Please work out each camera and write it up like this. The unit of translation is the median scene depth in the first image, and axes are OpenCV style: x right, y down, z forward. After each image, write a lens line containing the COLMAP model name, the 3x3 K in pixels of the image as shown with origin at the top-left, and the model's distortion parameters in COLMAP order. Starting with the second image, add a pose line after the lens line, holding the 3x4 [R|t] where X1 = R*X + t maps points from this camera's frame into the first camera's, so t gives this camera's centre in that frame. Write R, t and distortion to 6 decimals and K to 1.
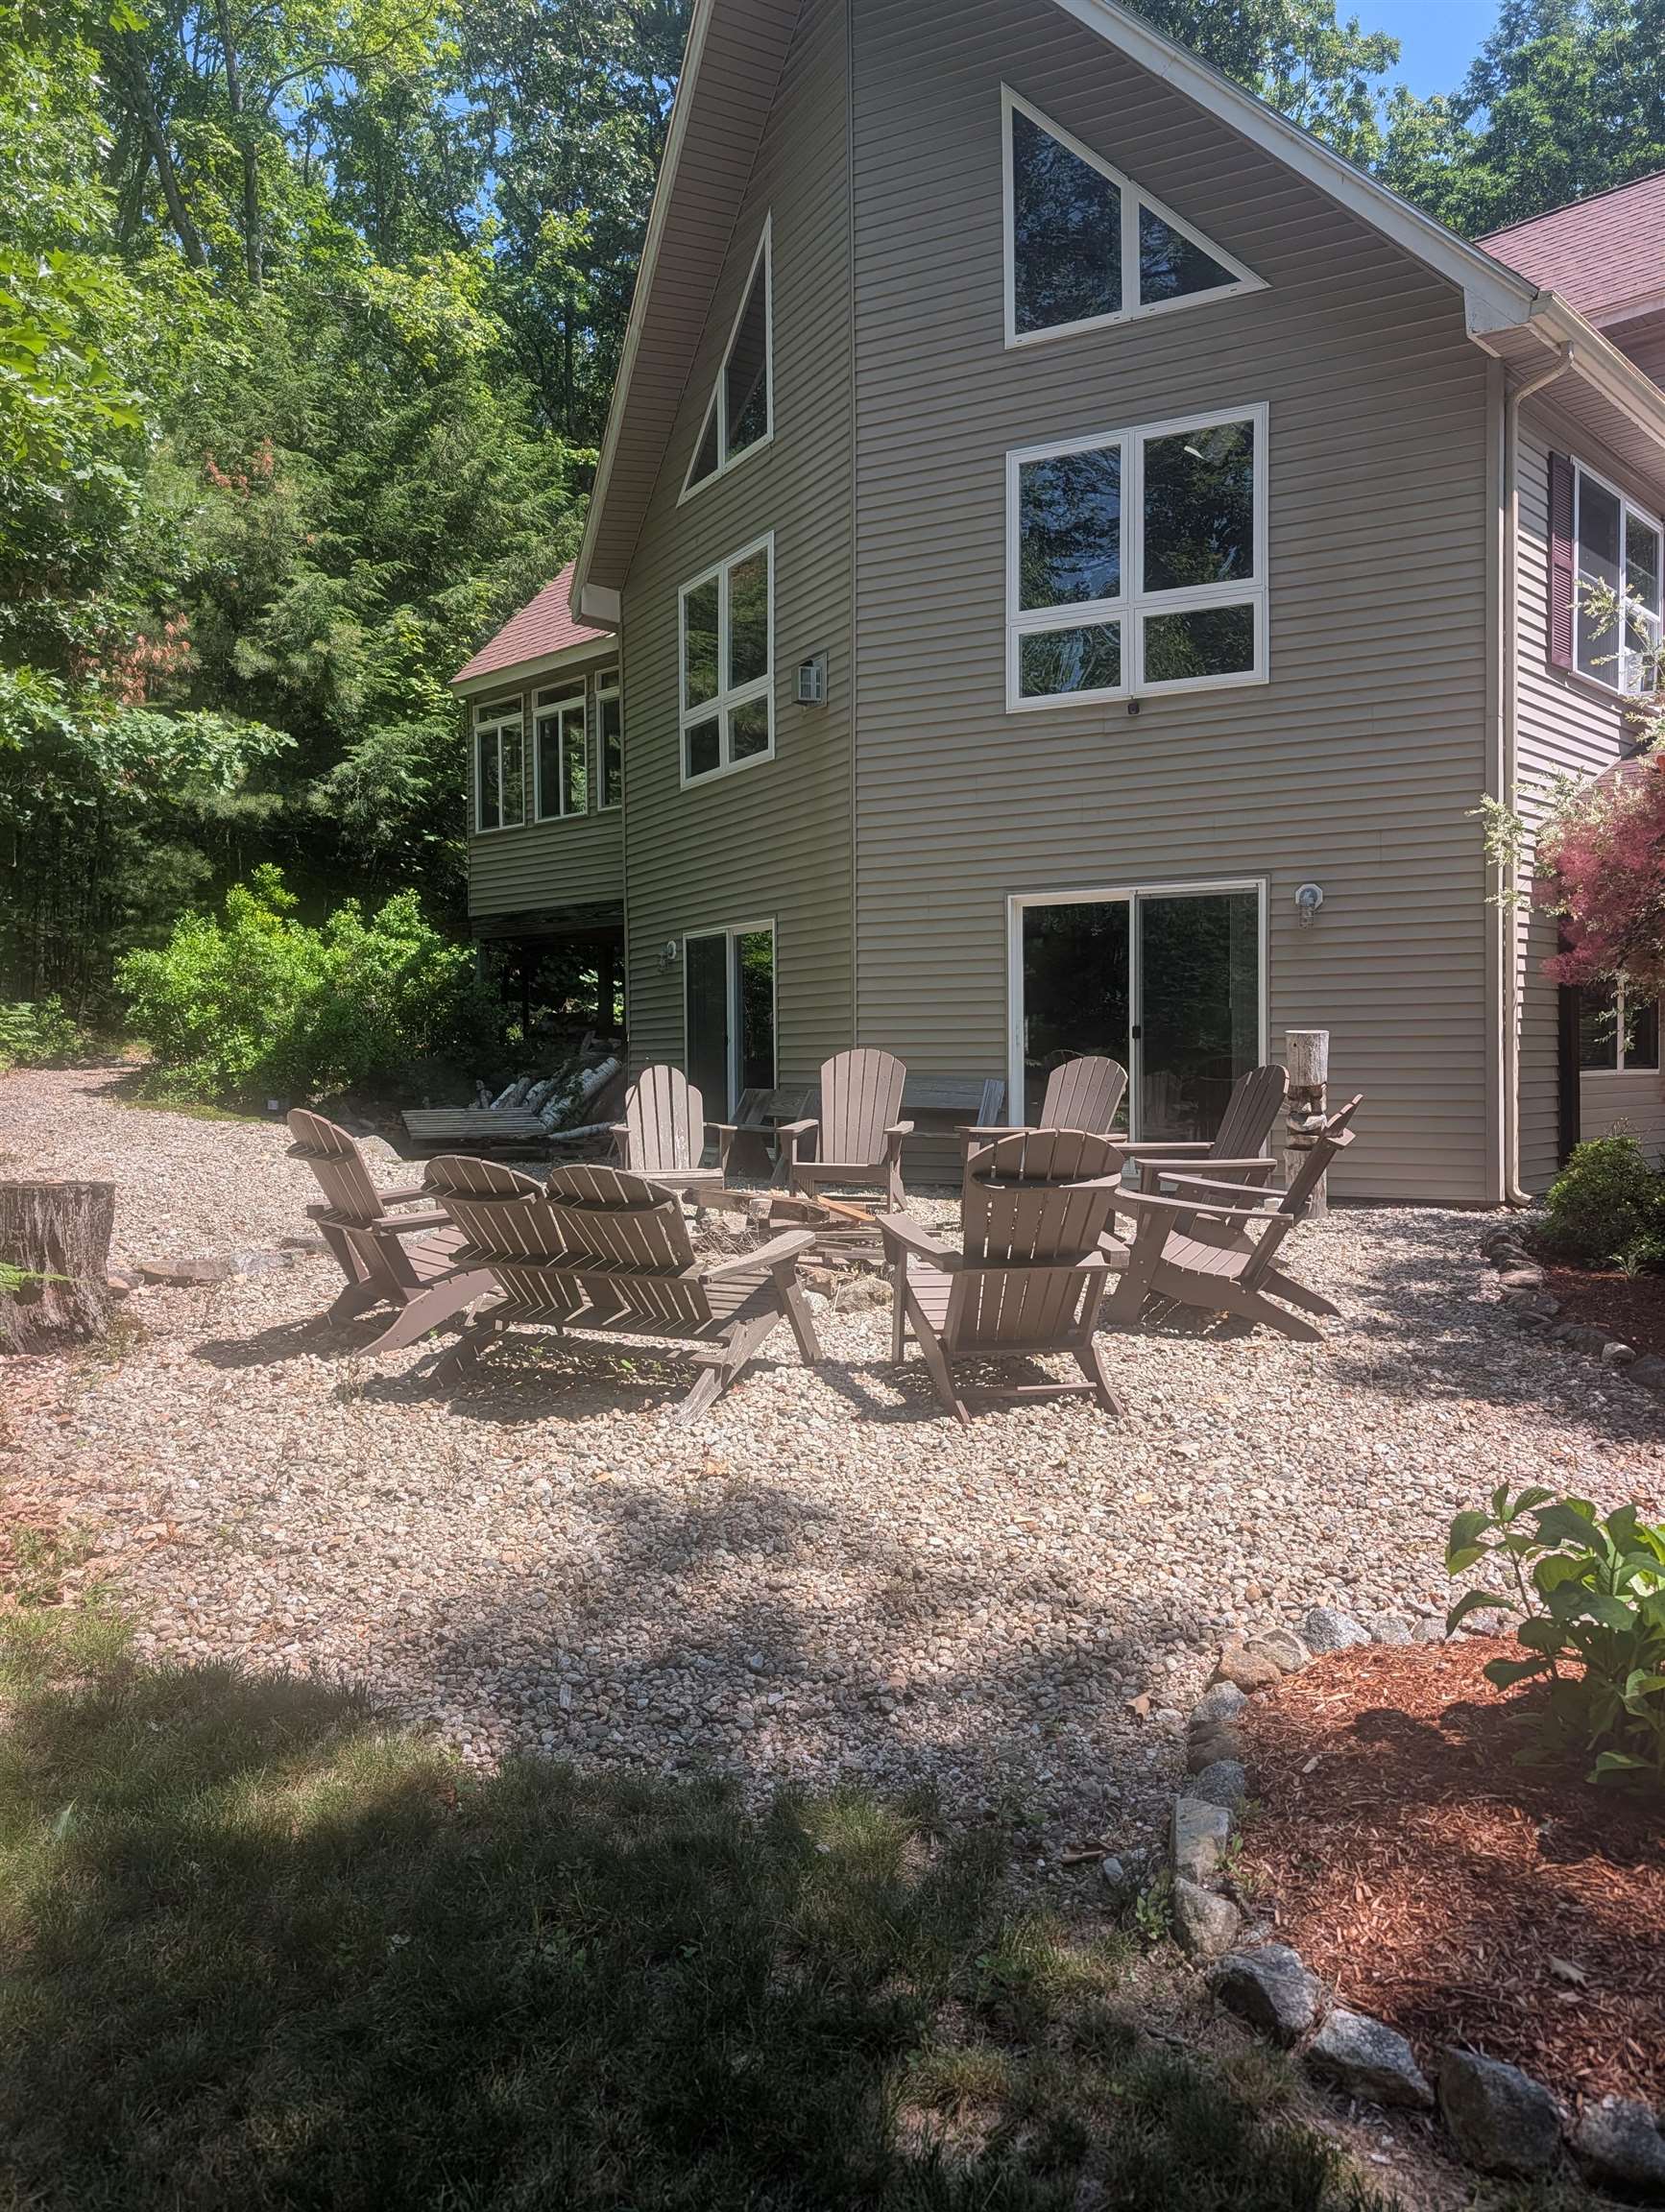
lens RADIAL K [[1541.2, 0, 838.9], [0, 1541.2, 1101.4], [0, 0, 1]] dist [0.025420, -0.000003]
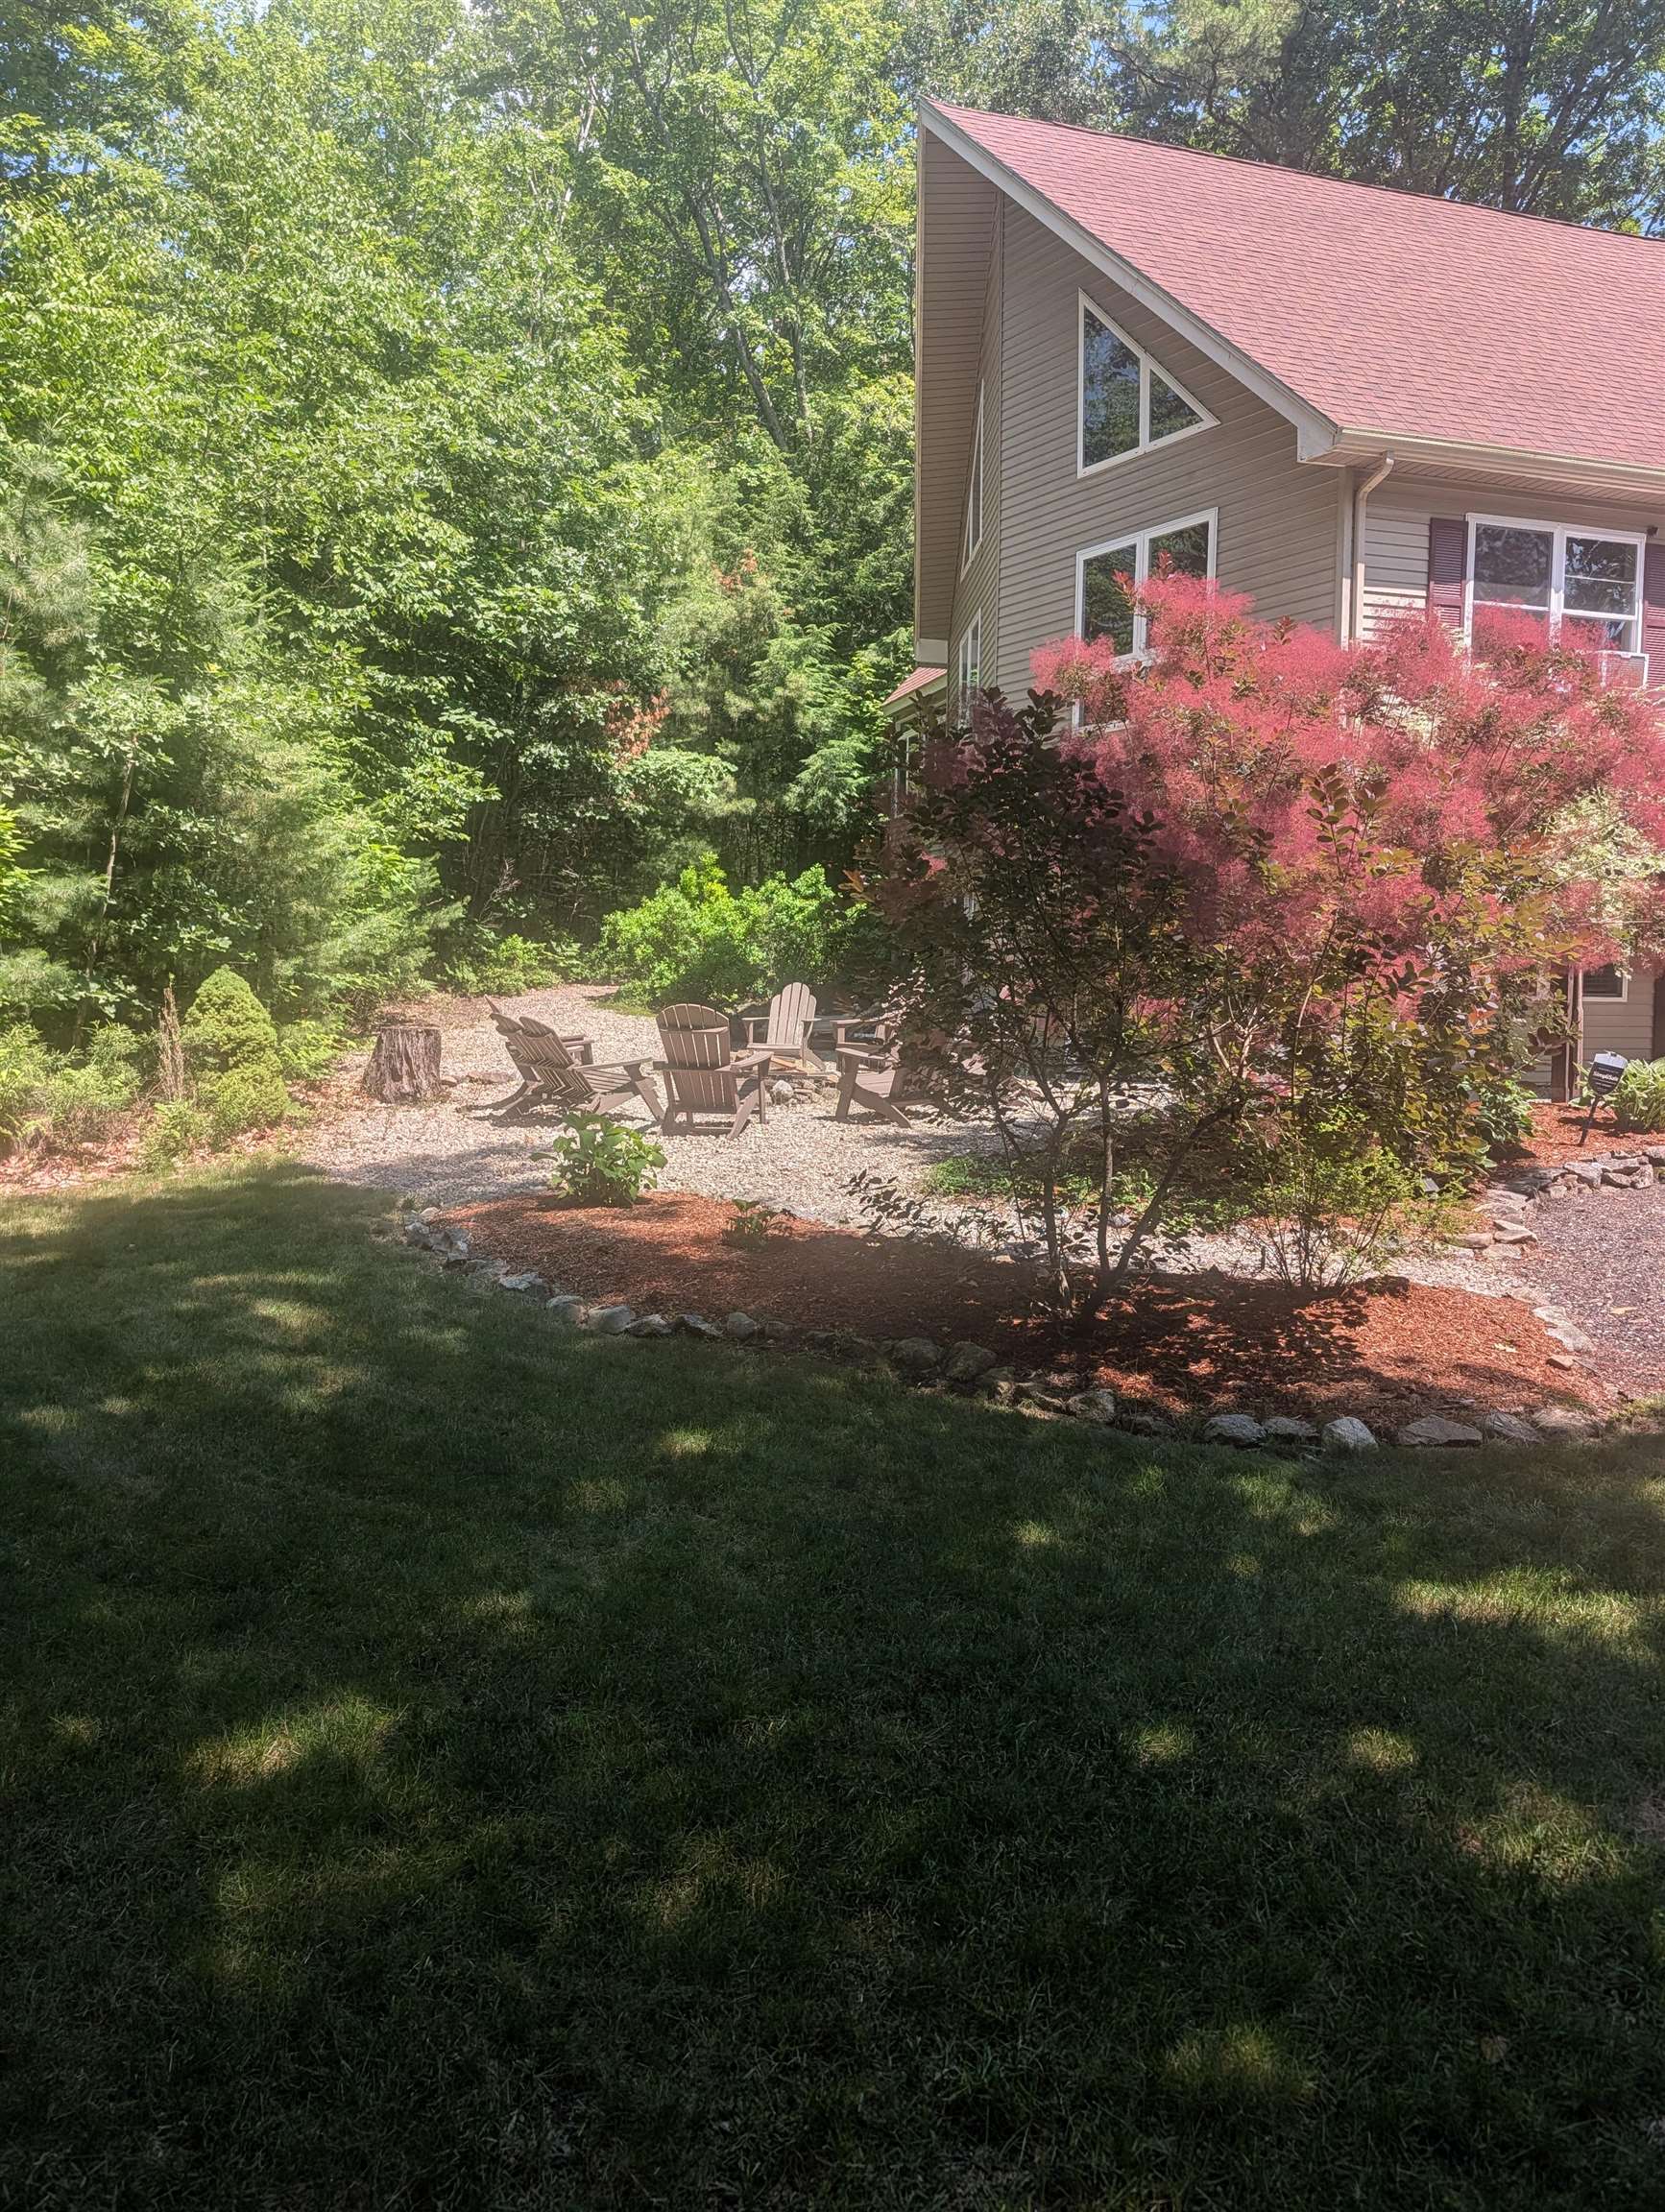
lens RADIAL K [[1541.2, 0, 825.8], [0, 1541.2, 1106.7], [0, 0, 1]] dist [0.025420, -0.000003]
pose [[0.881411, 0.048941, -0.469809, 0.416377], [-0.029474, 0.998378, 0.048708, 0.016684], [0.471431, -0.029084, 0.881423, -0.257099]]
